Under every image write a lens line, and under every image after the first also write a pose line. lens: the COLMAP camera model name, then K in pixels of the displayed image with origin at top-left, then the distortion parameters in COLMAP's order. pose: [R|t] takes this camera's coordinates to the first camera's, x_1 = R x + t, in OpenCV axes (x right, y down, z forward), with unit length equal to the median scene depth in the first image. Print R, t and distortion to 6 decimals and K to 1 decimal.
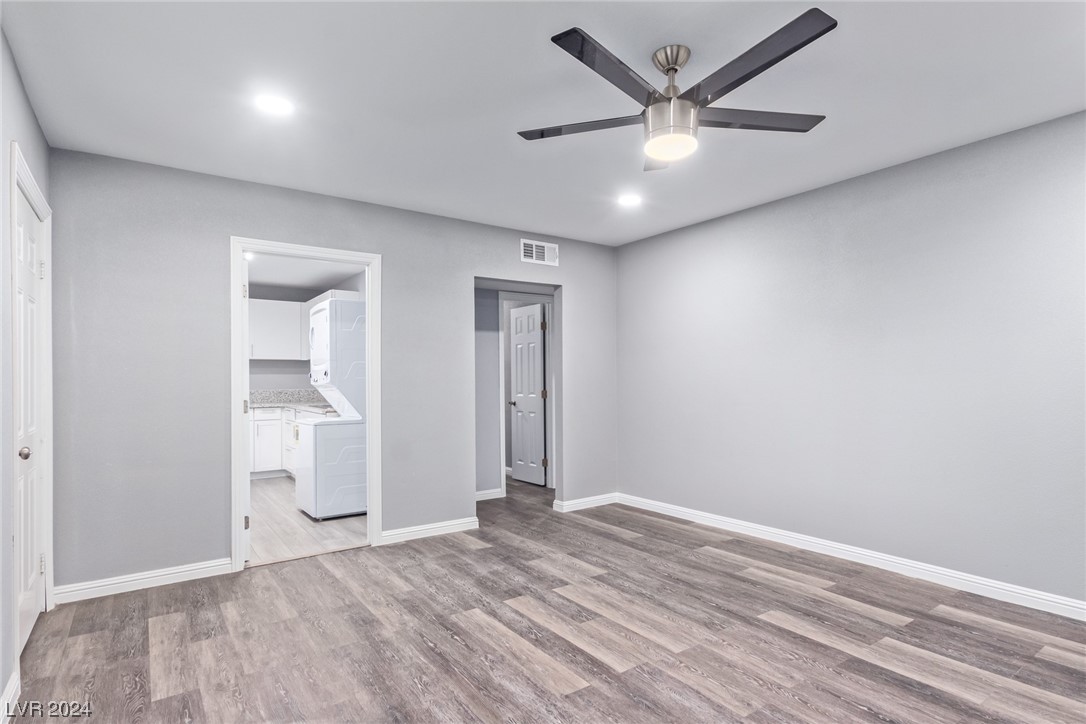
lens RADIAL K [[562.6, 0, 548.9], [0, 562.6, 380.9], [0, 0, 1]] dist [-0.001924, -0.001167]
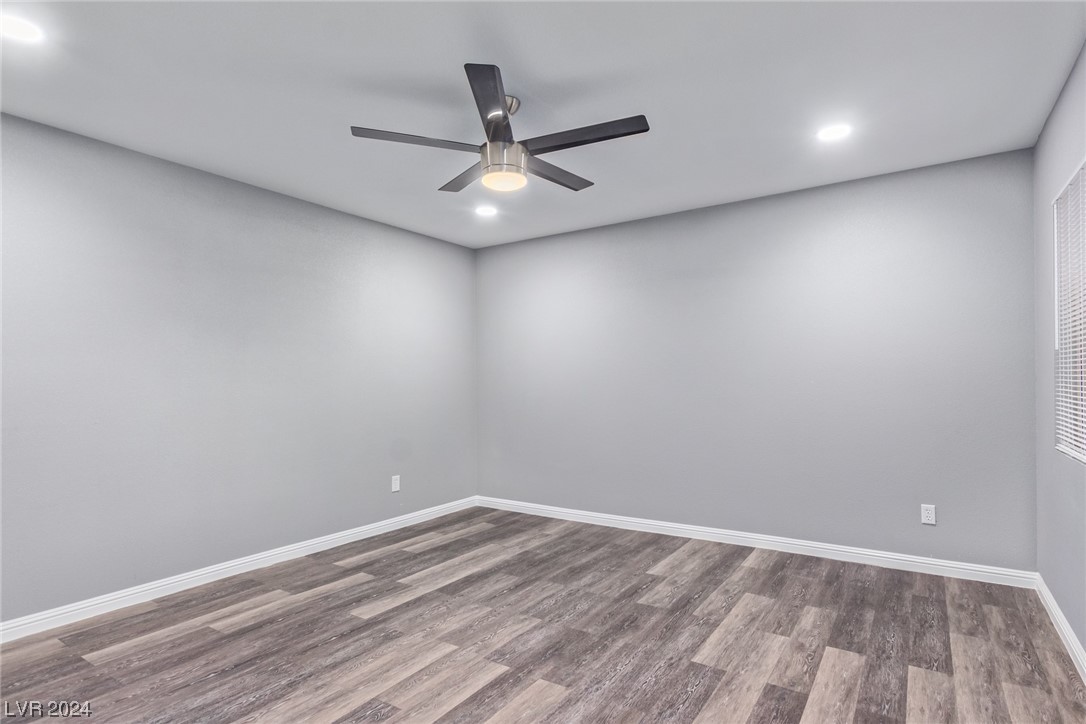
lens RADIAL K [[562.6, 0, 548.9], [0, 562.6, 380.9], [0, 0, 1]] dist [-0.001924, -0.001167]
pose [[-0.355677, 0.007740, 0.934577, -0.696364], [0.020413, 0.999791, -0.000512, -0.002629], [-0.934386, 0.018896, -0.355761, 1.040619]]
